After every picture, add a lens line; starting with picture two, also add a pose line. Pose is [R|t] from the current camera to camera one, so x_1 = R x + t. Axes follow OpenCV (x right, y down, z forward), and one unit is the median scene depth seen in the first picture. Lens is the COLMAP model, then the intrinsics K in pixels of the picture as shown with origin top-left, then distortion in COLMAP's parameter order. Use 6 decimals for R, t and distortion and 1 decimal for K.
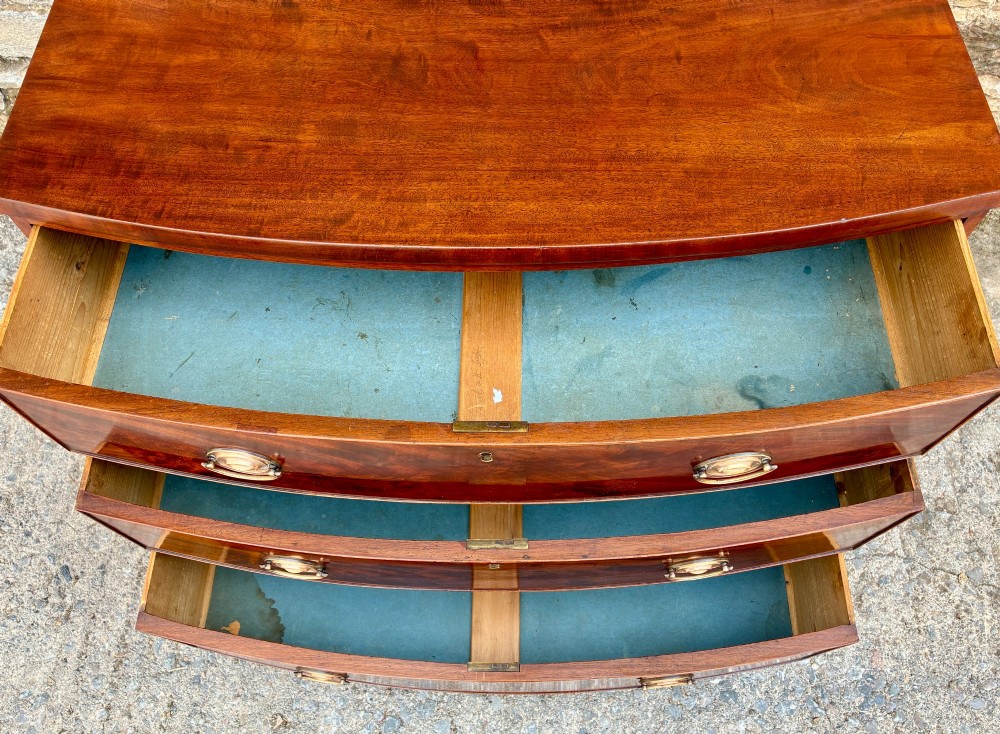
lens RADIAL K [[793.0, 0, 486.7], [0, 793.0, 381.5], [0, 0, 1]] dist [0.048819, -0.055682]
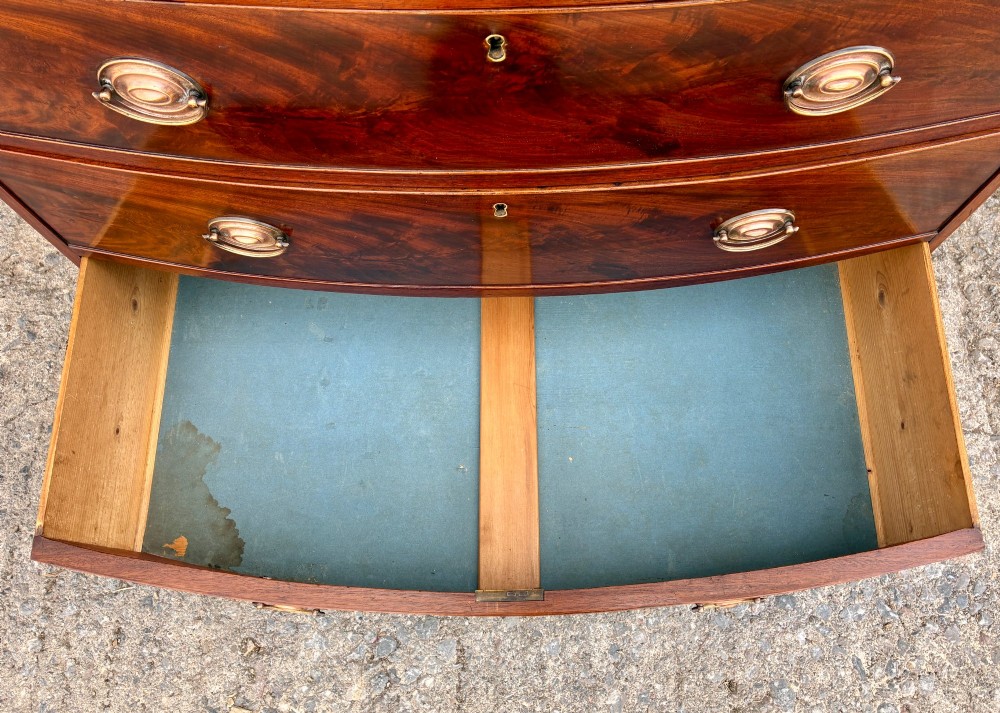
lens RADIAL K [[800.6, 0, 510.8], [0, 800.6, 360.8], [0, 0, 1]] dist [0.034908, -0.035183]
pose [[0.999403, -0.022483, 0.026246, -0.006104], [0.019030, 0.991958, 0.125126, 0.046939], [-0.028848, -0.124552, 0.991794, 0.311484]]
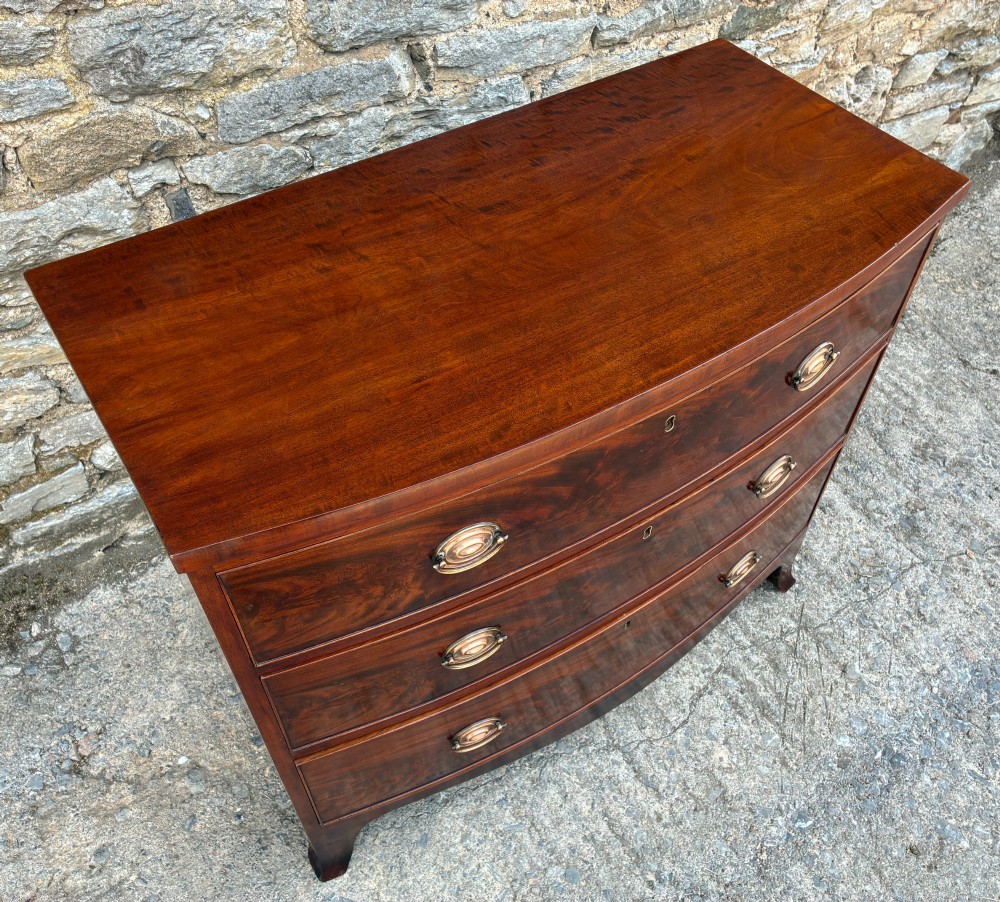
lens RADIAL K [[917.5, 0, 502.9], [0, 917.5, 446.1], [0, 0, 1]] dist [0.033537, -0.025769]
pose [[0.829218, -0.403781, 0.386469, -0.598153], [0.483776, 0.864800, -0.134465, -0.031719], [-0.279925, 0.298465, 0.912448, -0.017358]]
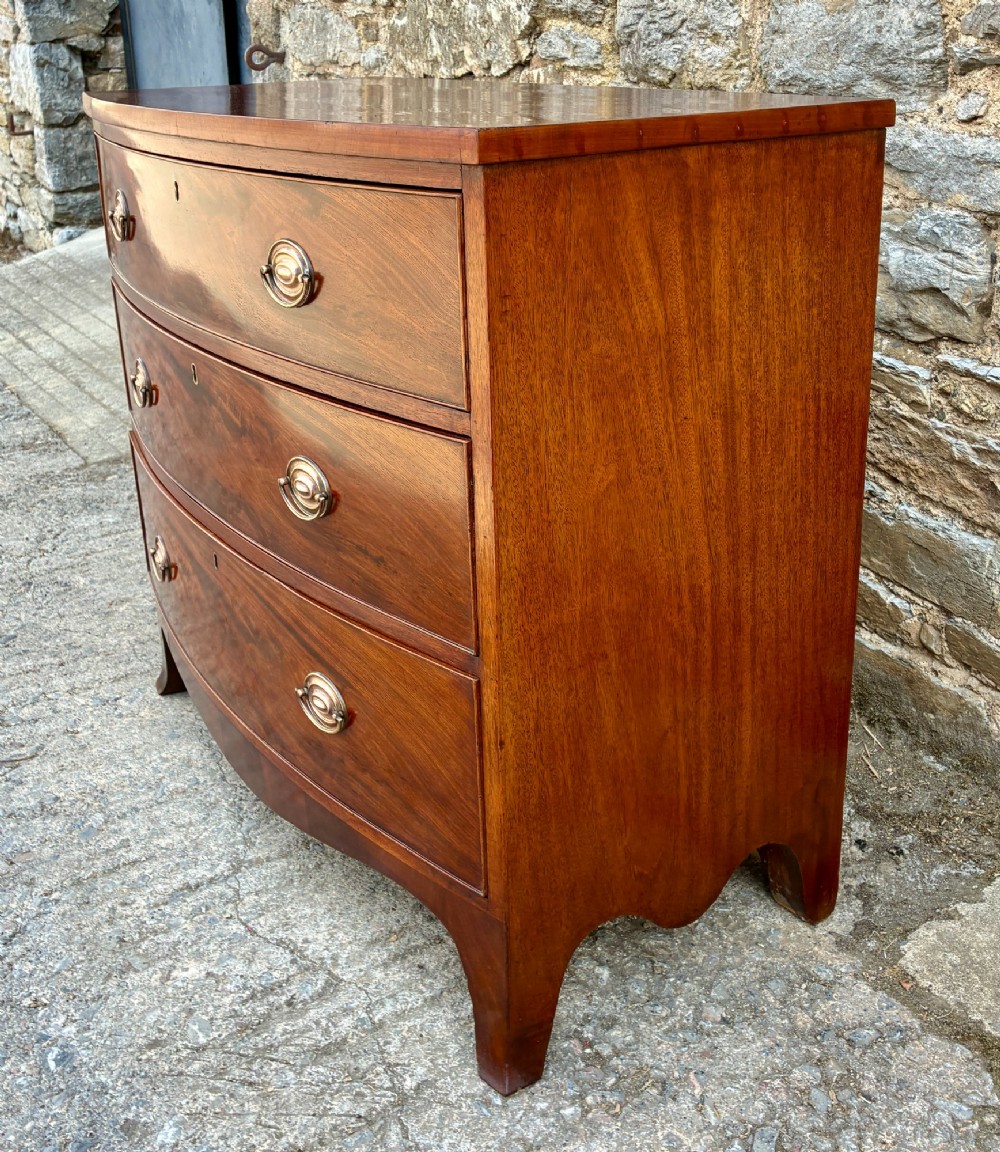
lens RADIAL K [[1315.3, 0, 518.6], [0, 1315.3, 463.3], [0, 0, 1]] dist [0.026389, 0.000000]
pose [[0.563399, 0.273157, -0.779722, 1.526160], [-0.727442, 0.611427, -0.311425, 0.281403], [0.391675, 0.742659, 0.543184, 0.474928]]
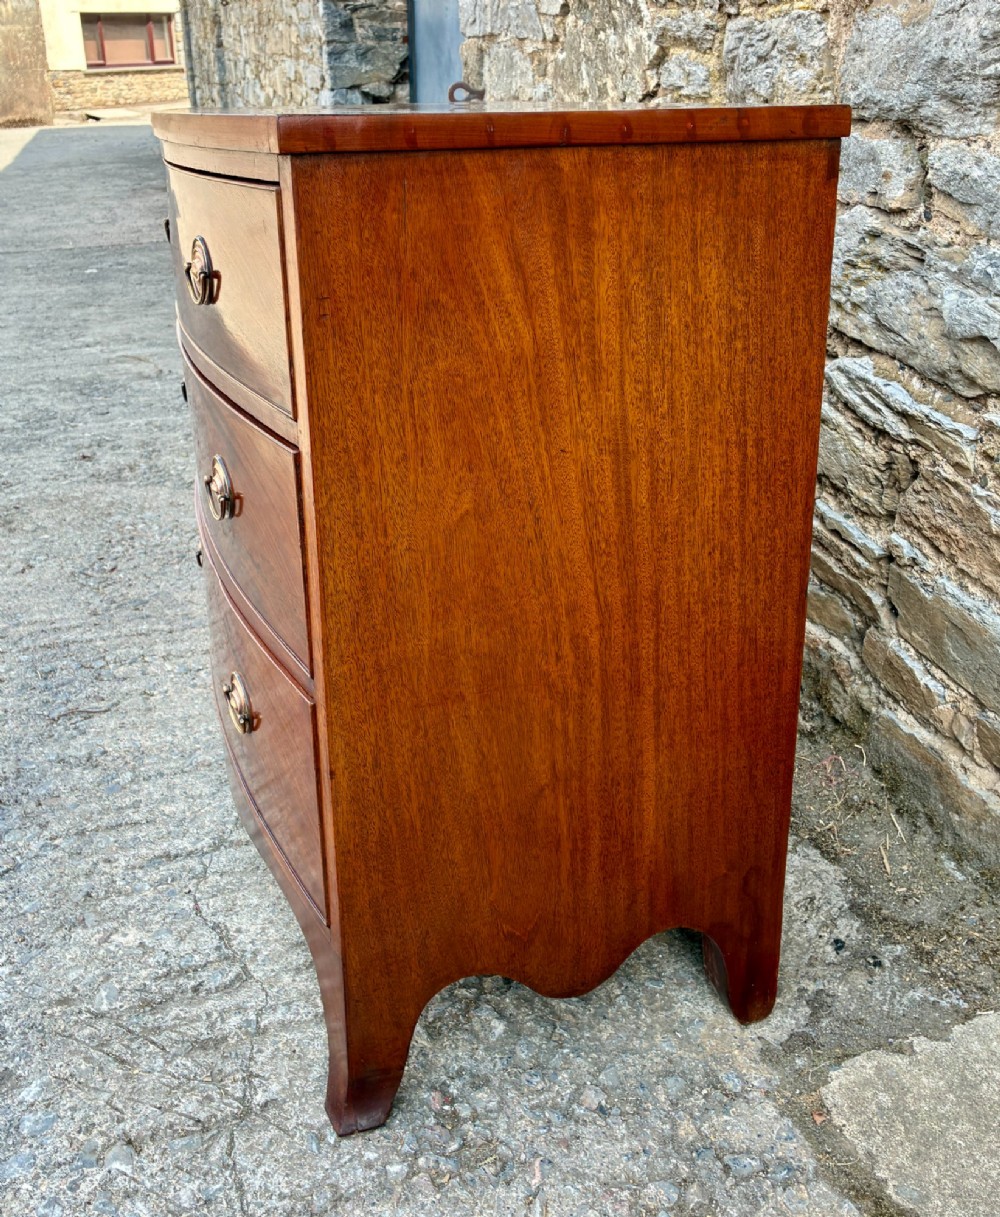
lens RADIAL K [[1192.3, 0, 485.0], [0, 1192.3, 486.4], [0, 0, 1]] dist [0.023193, 0.000000]
pose [[0.302004, 0.317137, -0.899009, 1.545288], [-0.841090, 0.532543, -0.094686, -0.100845], [0.448732, 0.784743, 0.427571, 0.753737]]
